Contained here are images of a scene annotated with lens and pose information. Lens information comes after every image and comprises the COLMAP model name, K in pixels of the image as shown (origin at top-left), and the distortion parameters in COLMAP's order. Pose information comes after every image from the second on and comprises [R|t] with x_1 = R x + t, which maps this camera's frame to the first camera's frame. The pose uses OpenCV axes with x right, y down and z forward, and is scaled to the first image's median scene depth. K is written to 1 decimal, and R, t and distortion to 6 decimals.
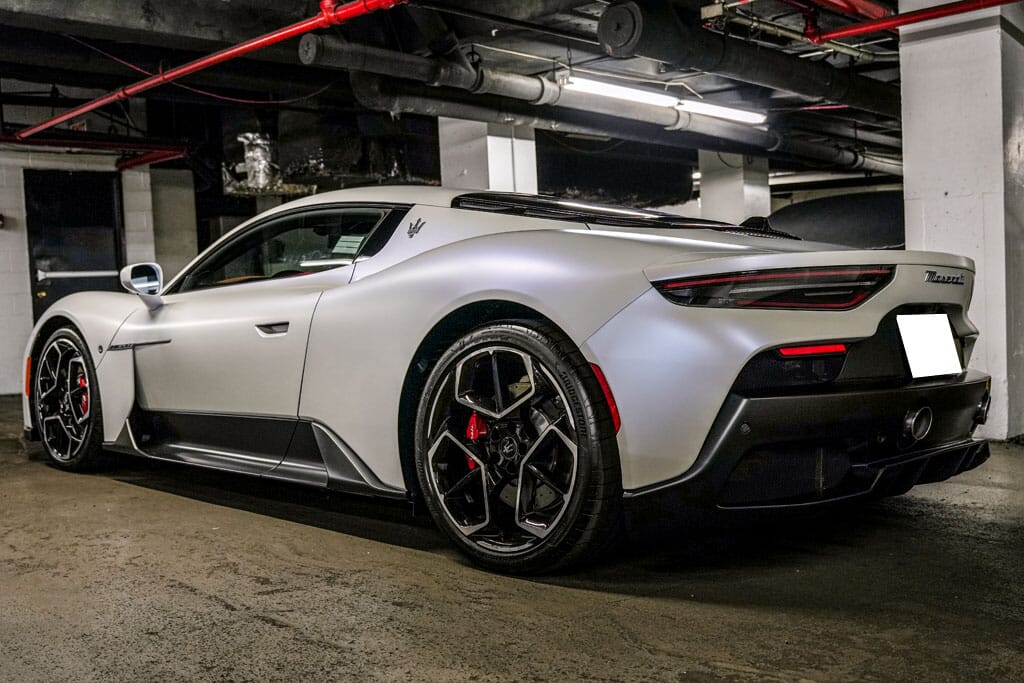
lens RADIAL K [[947.9, 0, 512.0], [0, 947.9, 341.5], [0, 0, 1]] dist [-0.010733, -0.004164]
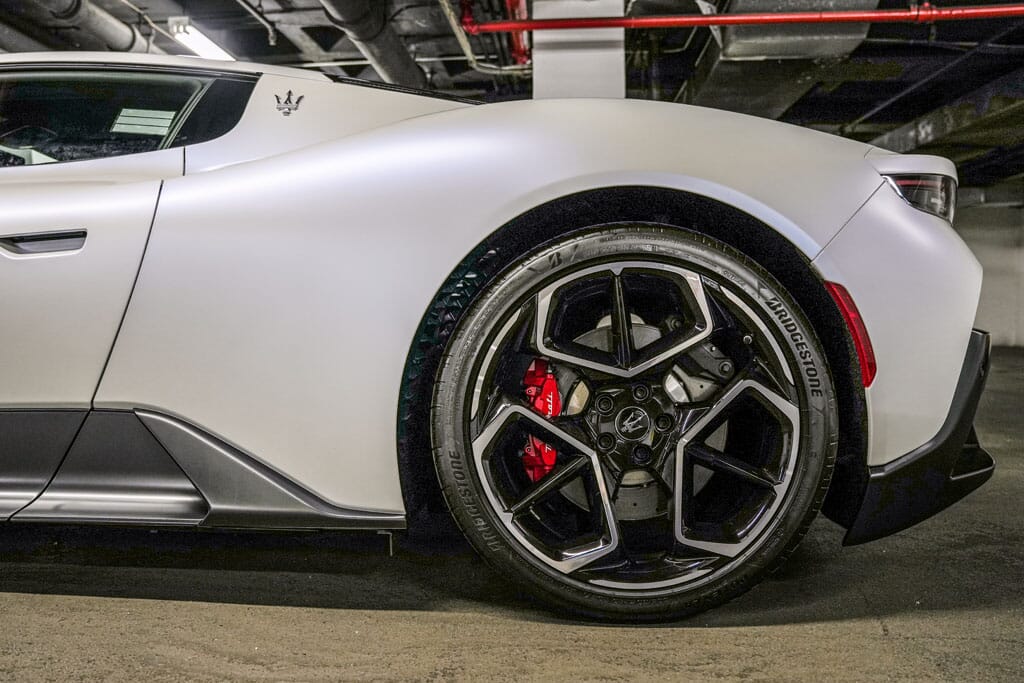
lens RADIAL K [[848.5, 0, 512.4], [0, 848.5, 313.7], [0, 0, 1]] dist [-0.103971, 0.091015]
pose [[0.804703, 0.022263, 0.593260, -0.389918], [0.005201, 0.998994, -0.044543, 0.061058], [-0.593655, 0.038930, 0.803778, 0.568359]]
